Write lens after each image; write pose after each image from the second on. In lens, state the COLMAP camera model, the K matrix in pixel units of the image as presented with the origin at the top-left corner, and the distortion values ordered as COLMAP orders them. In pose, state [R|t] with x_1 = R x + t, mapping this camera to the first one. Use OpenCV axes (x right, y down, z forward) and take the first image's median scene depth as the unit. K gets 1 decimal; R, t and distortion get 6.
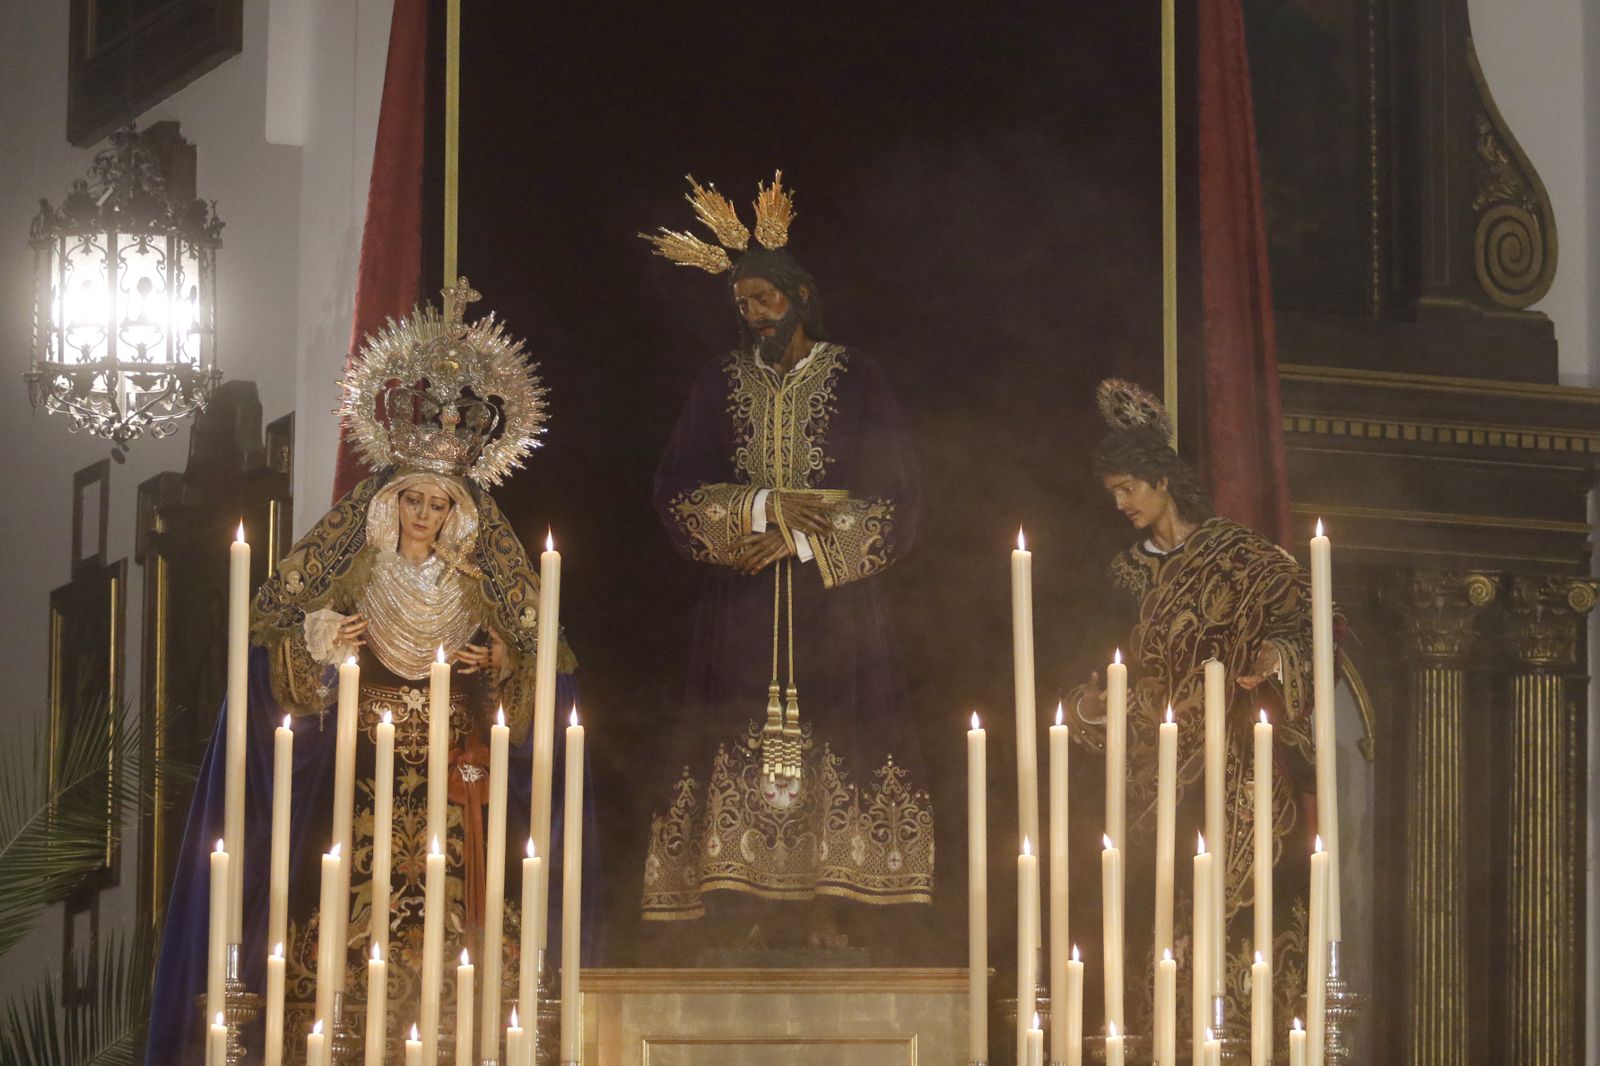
lens RADIAL K [[6625.1, 0, 800.0], [0, 6625.1, 533.0], [0, 0, 1]] dist [-0.207349, -1.779930]
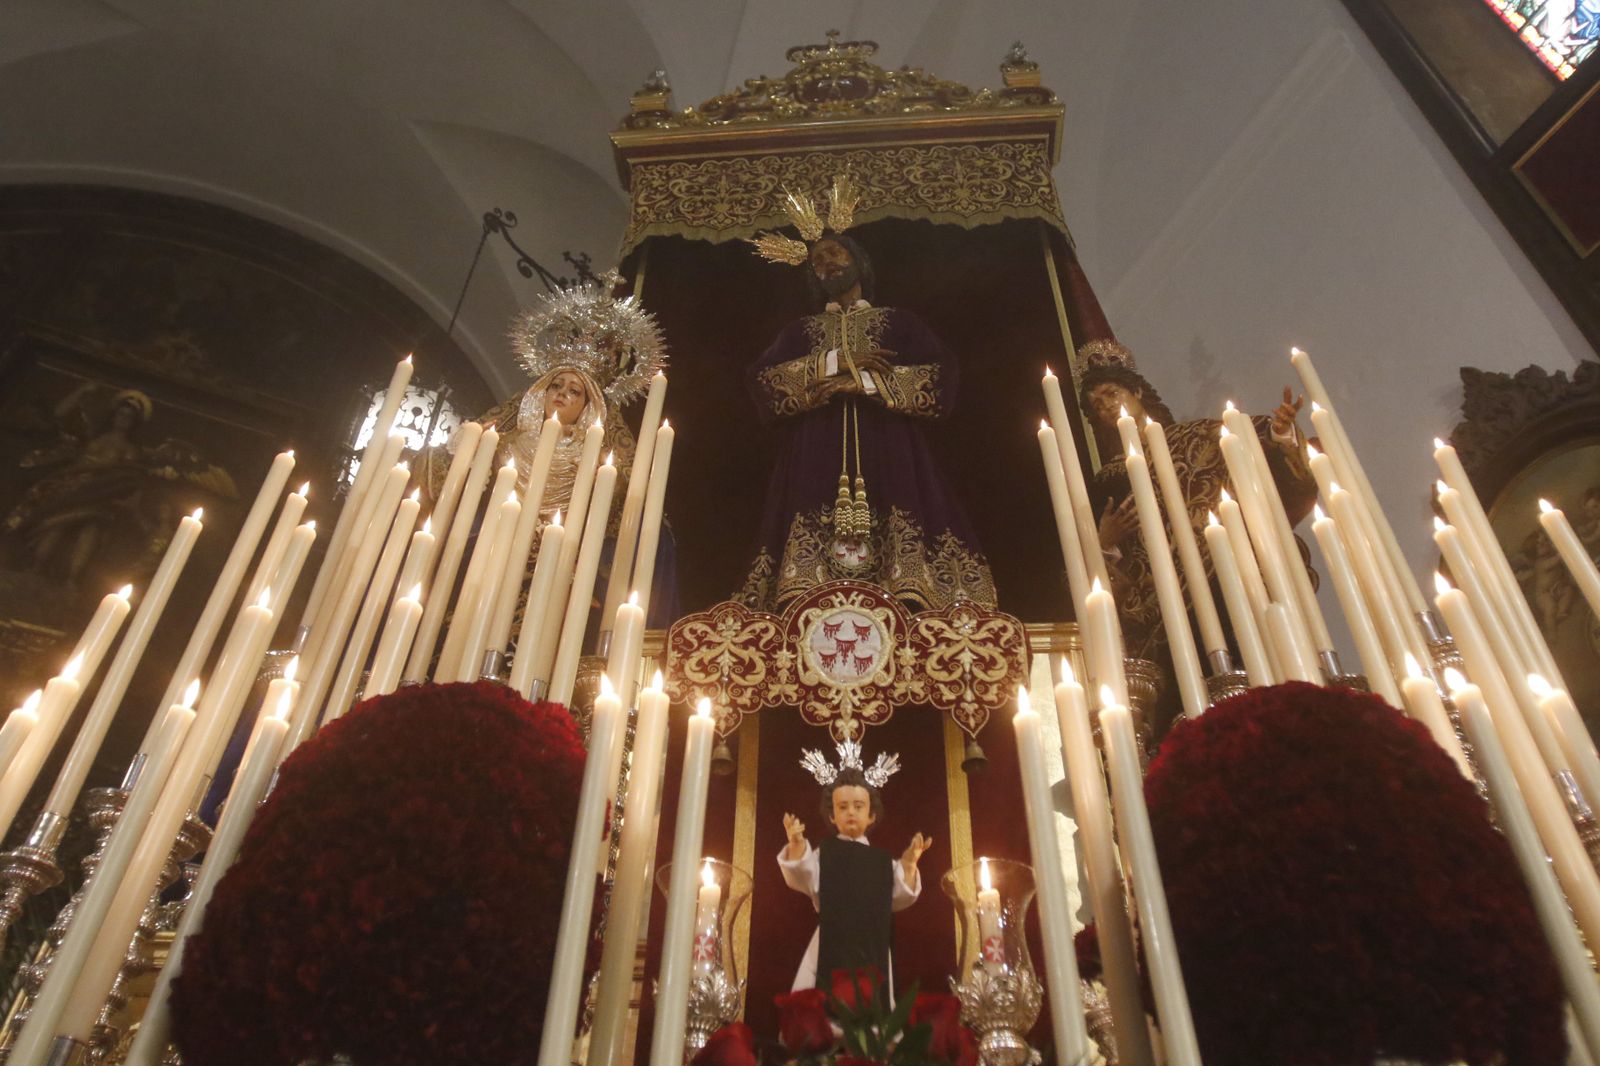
lens RADIAL K [[1131.0, 0, 800.2], [0, 1131.0, 563.6], [0, 0, 1]] dist [-0.097239, 0.040456]
pose [[0.998798, 0.039848, 0.028540, -0.016462], [-0.016881, 0.826316, -0.562953, 0.145690], [-0.046015, 0.561795, 0.825996, 0.845490]]
